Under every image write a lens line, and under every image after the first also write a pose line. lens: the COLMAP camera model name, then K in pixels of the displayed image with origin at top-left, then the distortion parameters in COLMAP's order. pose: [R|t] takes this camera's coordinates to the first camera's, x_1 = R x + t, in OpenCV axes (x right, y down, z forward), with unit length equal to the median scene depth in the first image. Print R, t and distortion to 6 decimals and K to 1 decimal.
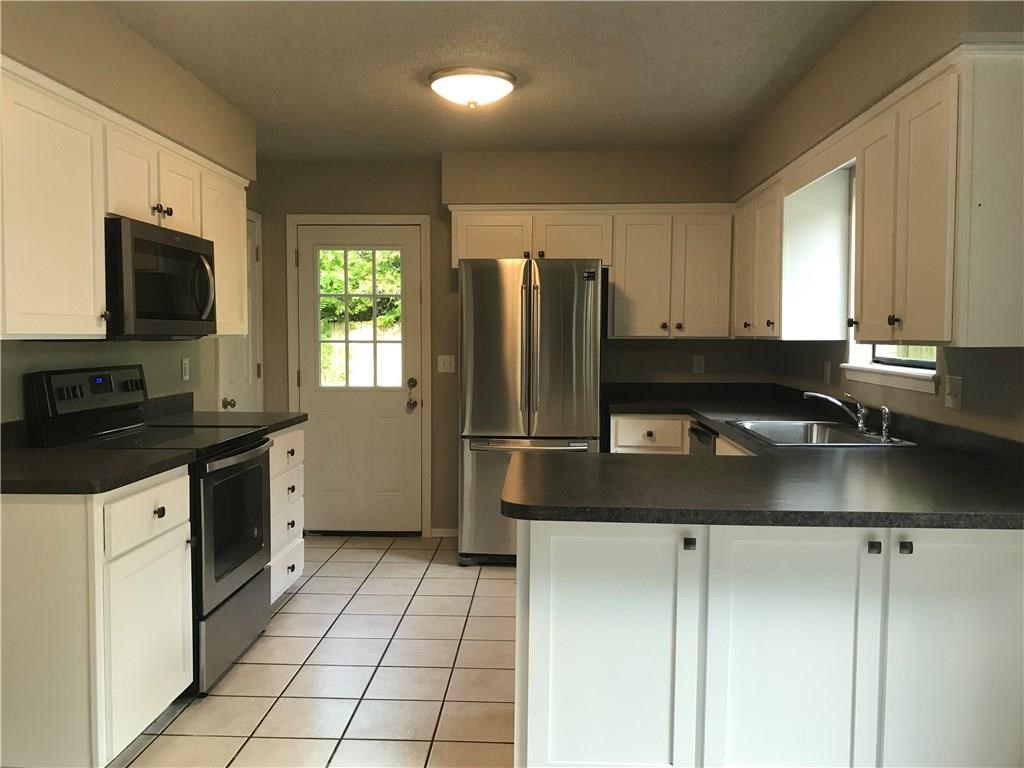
lens RADIAL K [[841.2, 0, 512.0], [0, 841.2, 384.0], [0, 0, 1]] dist [0.034690, -0.009557]
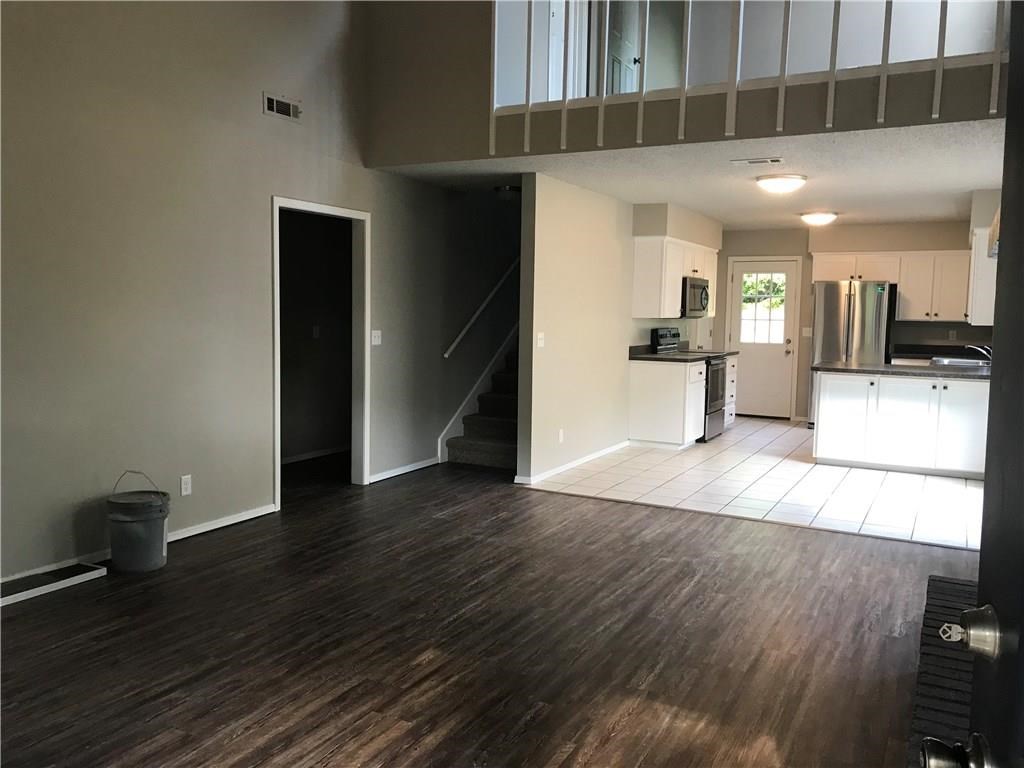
lens RADIAL K [[819.6, 0, 511.7], [0, 819.6, 373.9], [0, 0, 1]] dist [0.006562, -0.001239]
pose [[0.899375, 0.046279, -0.434722, 0.162912], [-0.038501, 0.998902, 0.026687, 0.058077], [0.435480, -0.007264, 0.900169, -1.204423]]
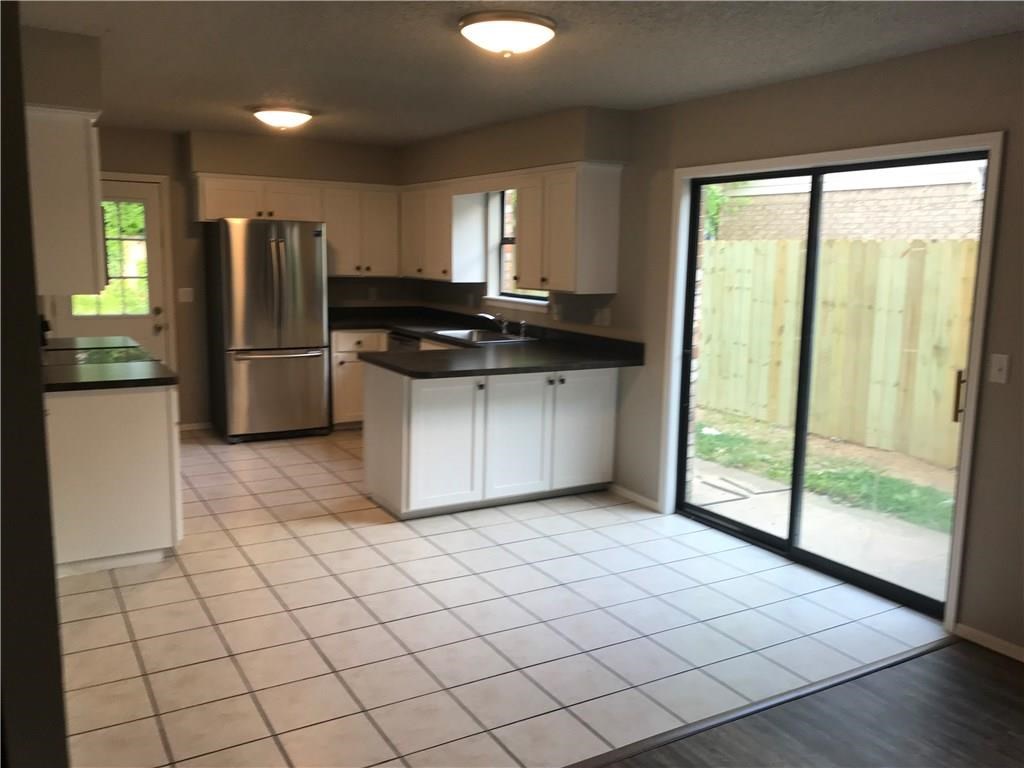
lens RADIAL K [[841.2, 0, 512.0], [0, 841.2, 384.0], [0, 0, 1]] dist [0.034690, -0.009557]
pose [[0.838723, -0.068604, 0.540220, -0.436526], [0.013385, 0.994330, 0.105491, -0.022348], [-0.544394, -0.081247, 0.834886, -0.416179]]
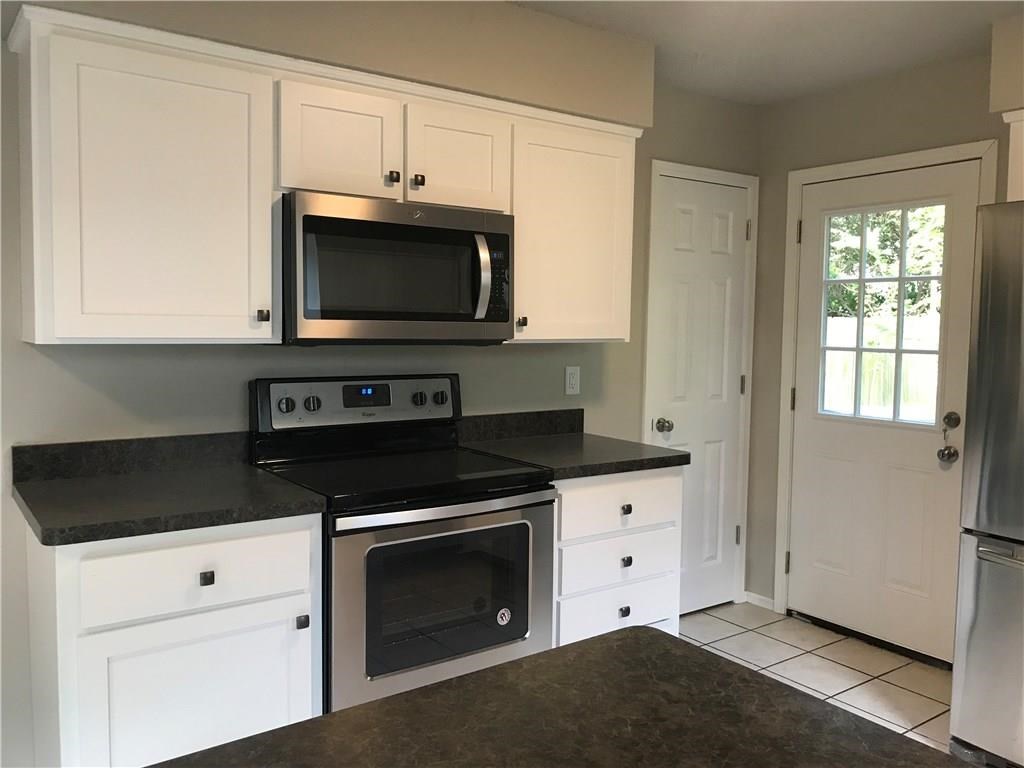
lens RADIAL K [[841.2, 0, 512.0], [0, 841.2, 384.0], [0, 0, 1]] dist [0.034690, -0.009557]
pose [[0.625677, 0.060572, -0.777727, 0.191843], [-0.057165, 0.997860, 0.031727, -0.034459], [0.777985, 0.024608, 0.627801, 0.433440]]
